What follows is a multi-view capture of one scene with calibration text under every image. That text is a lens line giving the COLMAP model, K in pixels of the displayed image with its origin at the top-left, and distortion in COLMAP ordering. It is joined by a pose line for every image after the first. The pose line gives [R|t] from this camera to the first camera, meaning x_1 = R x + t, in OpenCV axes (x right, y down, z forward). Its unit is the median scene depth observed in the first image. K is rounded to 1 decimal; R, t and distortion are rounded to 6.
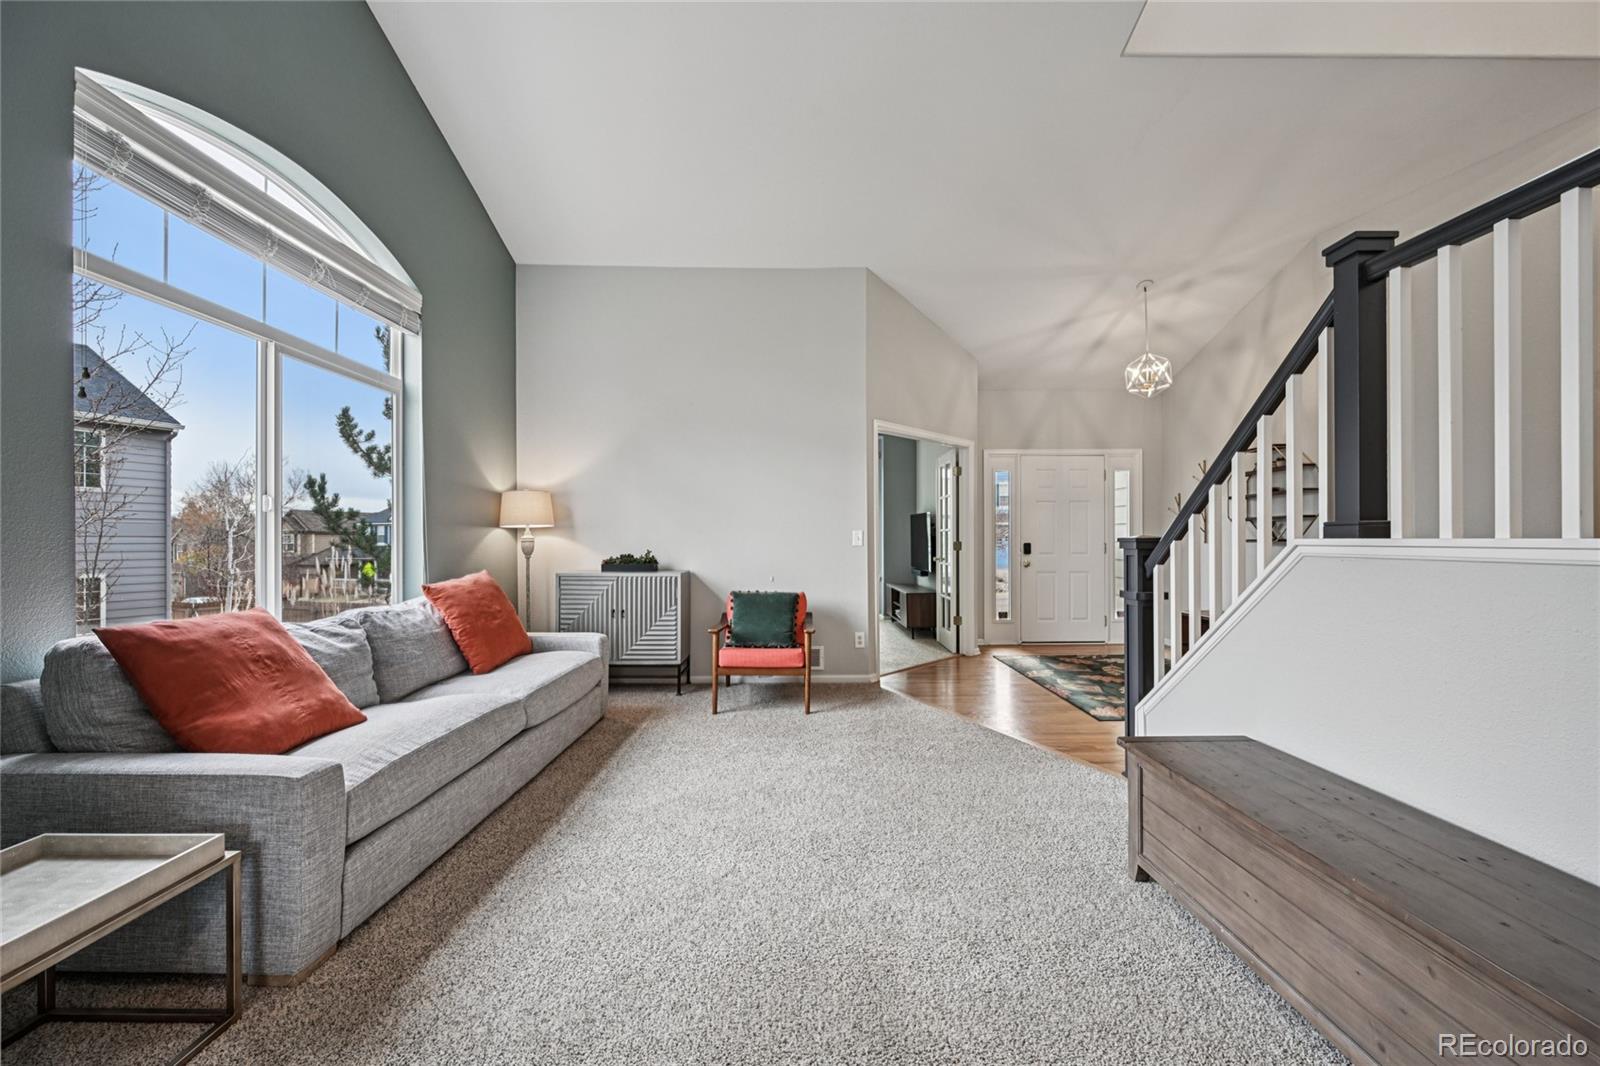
lens RADIAL K [[624.2, 0, 808.8], [0, 624.2, 542.2], [0, 0, 1]] dist [-0.002410, 0.000618]
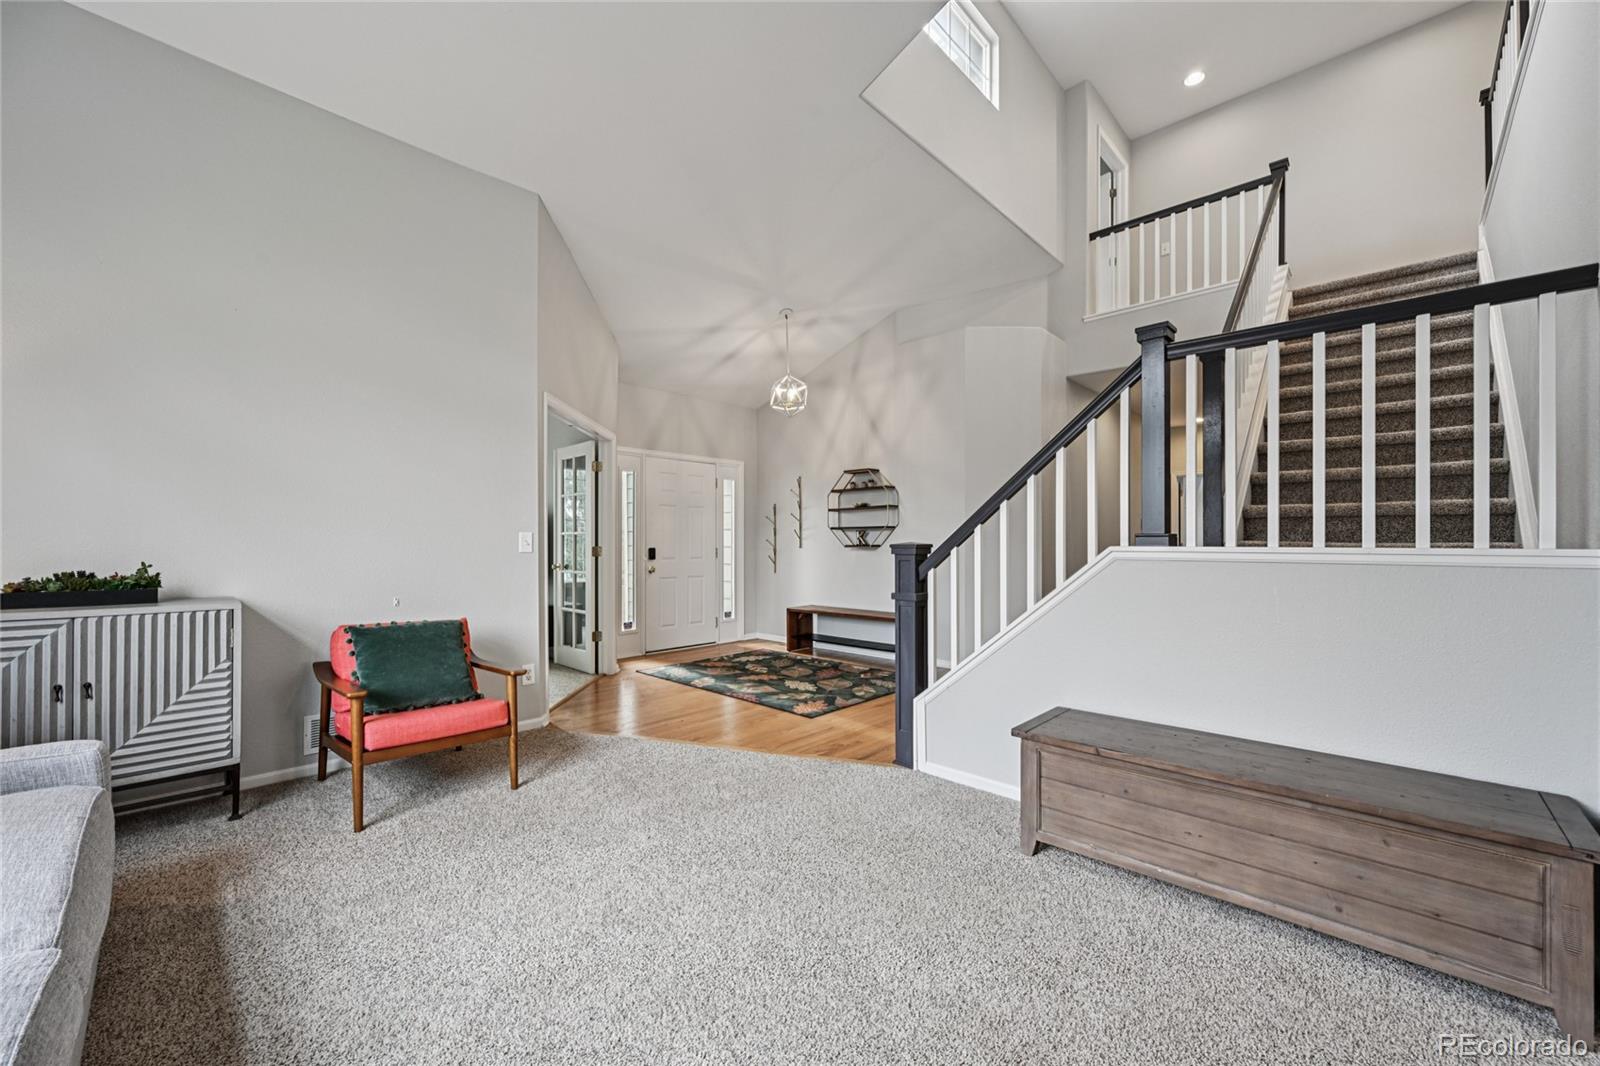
lens RADIAL K [[624.2, 0, 806.0], [0, 624.2, 546.1], [0, 0, 1]] dist [-0.002410, 0.000618]
pose [[0.699054, 0.000820, 0.715068, -0.243321], [-0.001081, 0.999999, -0.000090, -0.002375], [-0.715068, -0.000710, 0.699055, 0.228855]]
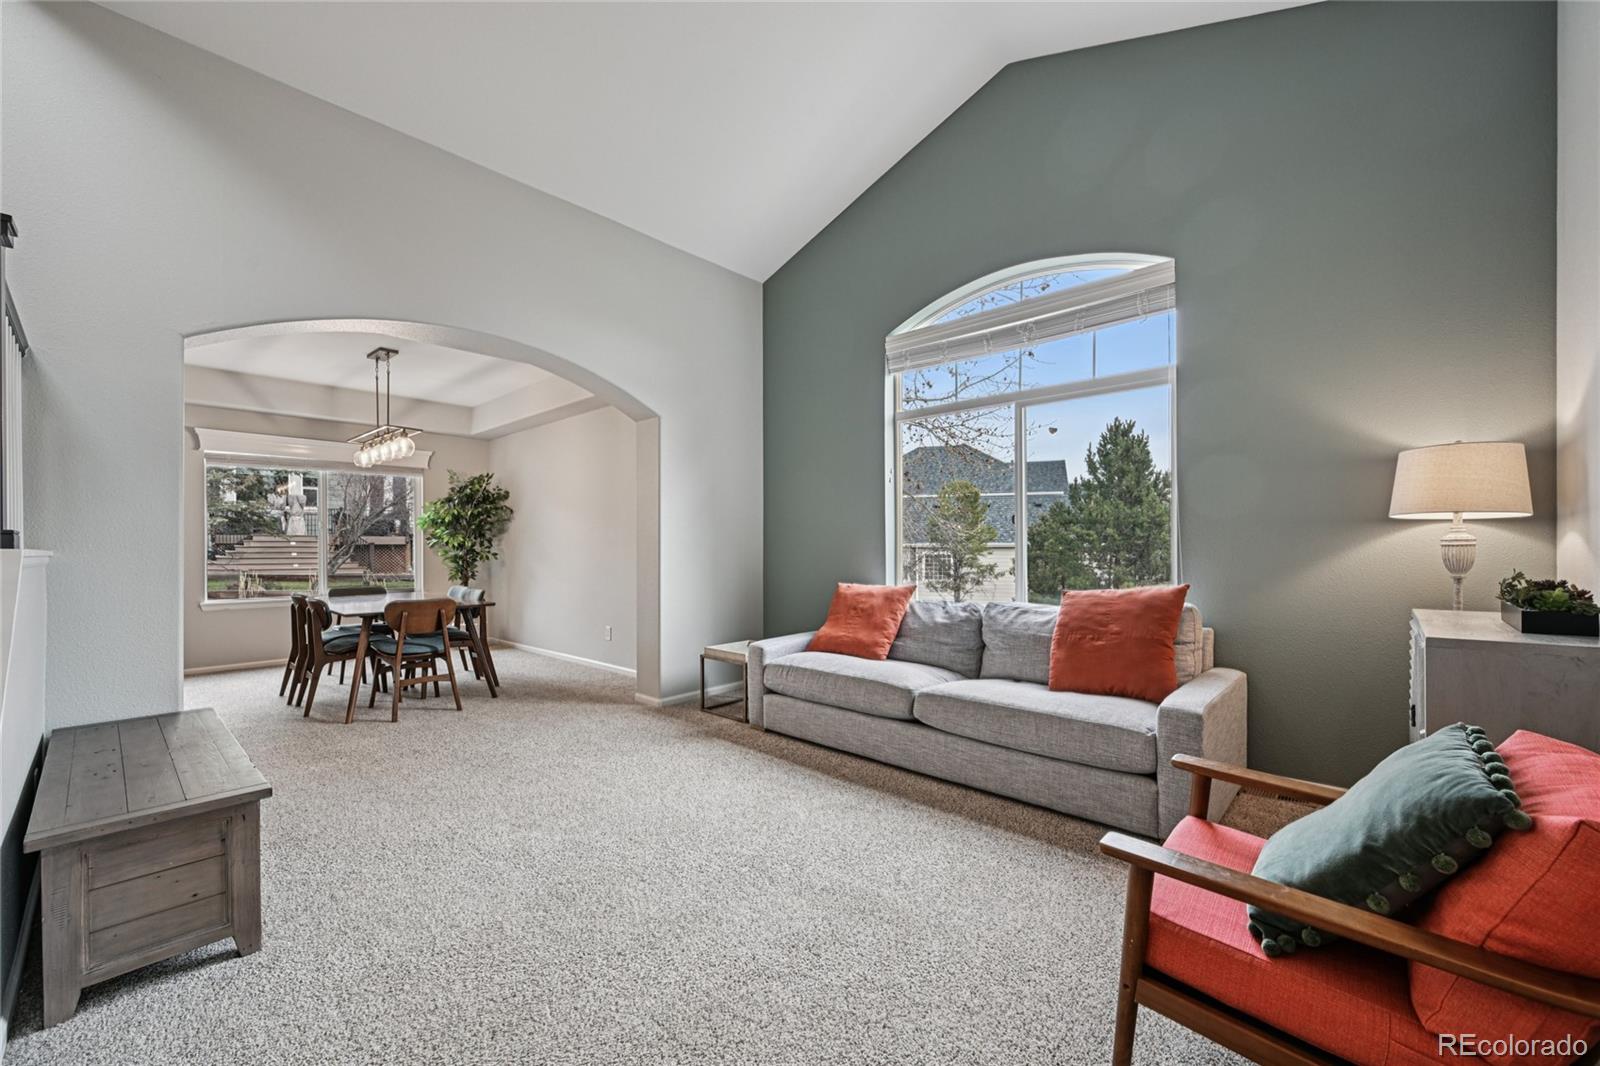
lens RADIAL K [[624.2, 0, 800.8], [0, 624.2, 558.6], [0, 0, 1]] dist [-0.002410, 0.000618]
pose [[-0.689900, 0.015972, -0.723728, 0.280691], [0.002070, 0.999796, 0.020092, -0.004491], [0.723902, 0.012363, -0.689792, 0.954721]]
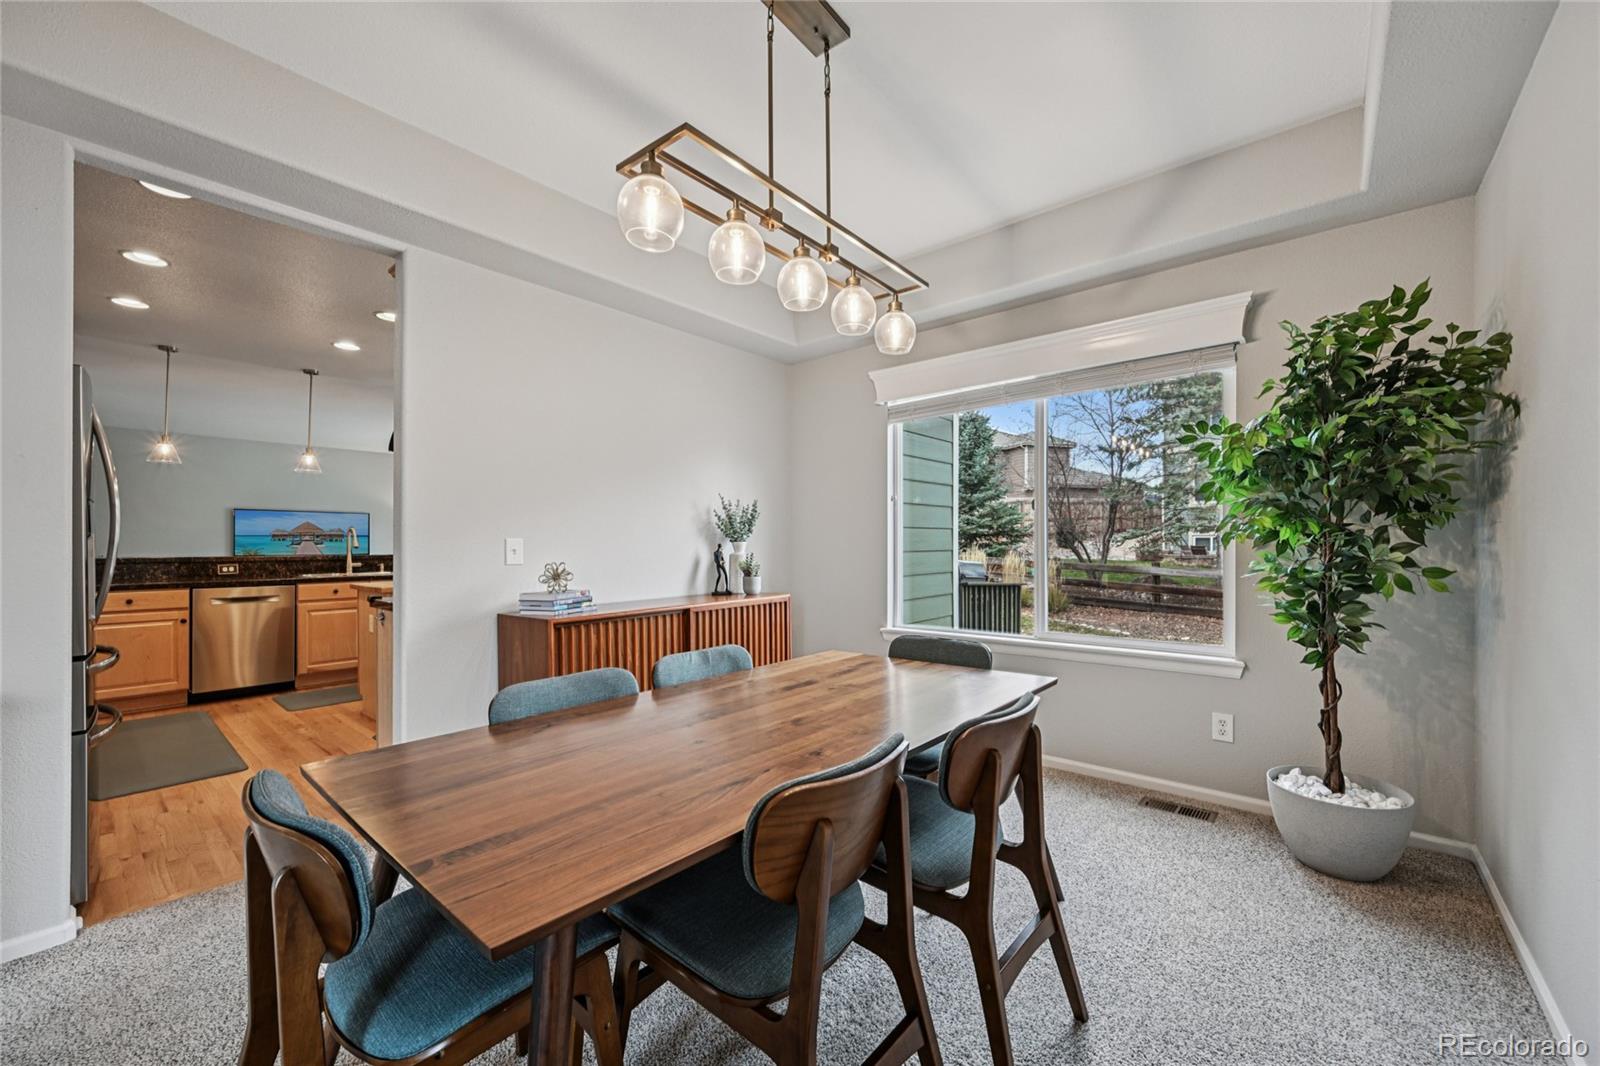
lens RADIAL K [[624.2, 0, 809.3], [0, 624.2, 540.2], [0, 0, 1]] dist [-0.002410, 0.000618]
pose [[-0.753068, 0.008660, 0.657886, -0.260329], [0.006197, 0.999962, -0.006070, -0.007649], [-0.657914, -0.000495, -0.753093, -0.032454]]
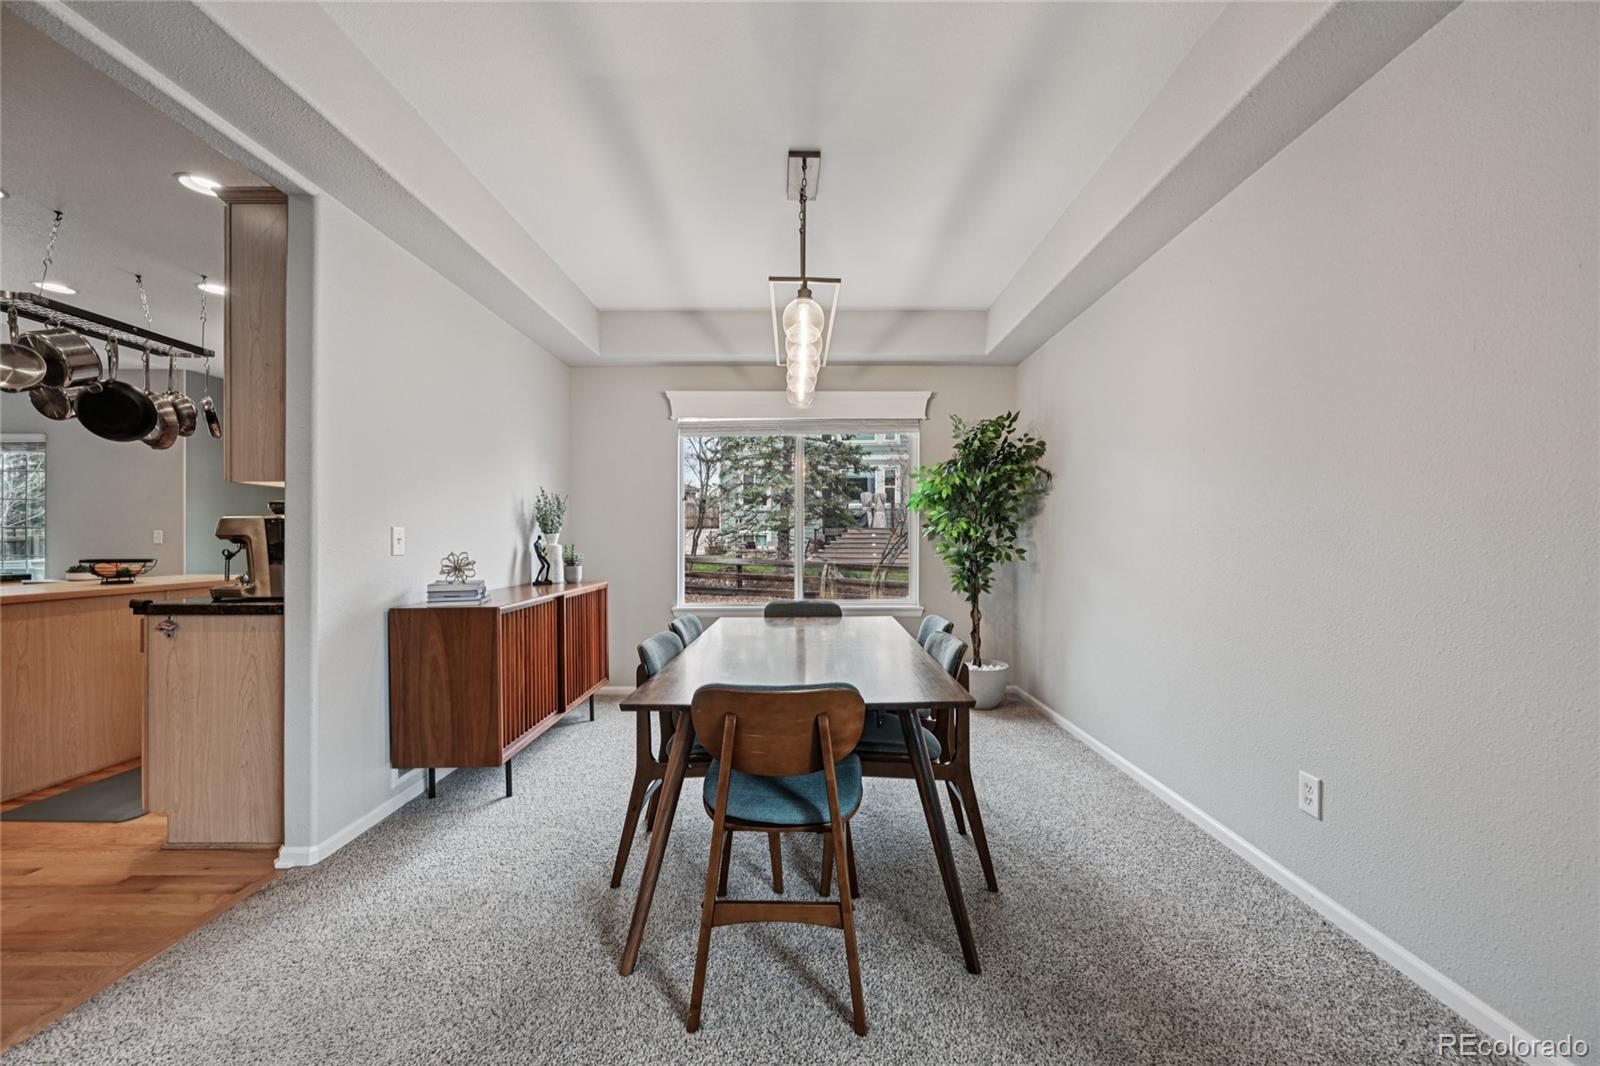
lens RADIAL K [[624.2, 0, 802.6], [0, 624.2, 536.4], [0, 0, 1]] dist [-0.002410, 0.000618]
pose [[-0.999712, 0.001620, 0.023959, -0.017717], [0.001541, 0.999993, -0.003300, -0.004288], [-0.023964, -0.003263, -0.999707, 0.257804]]
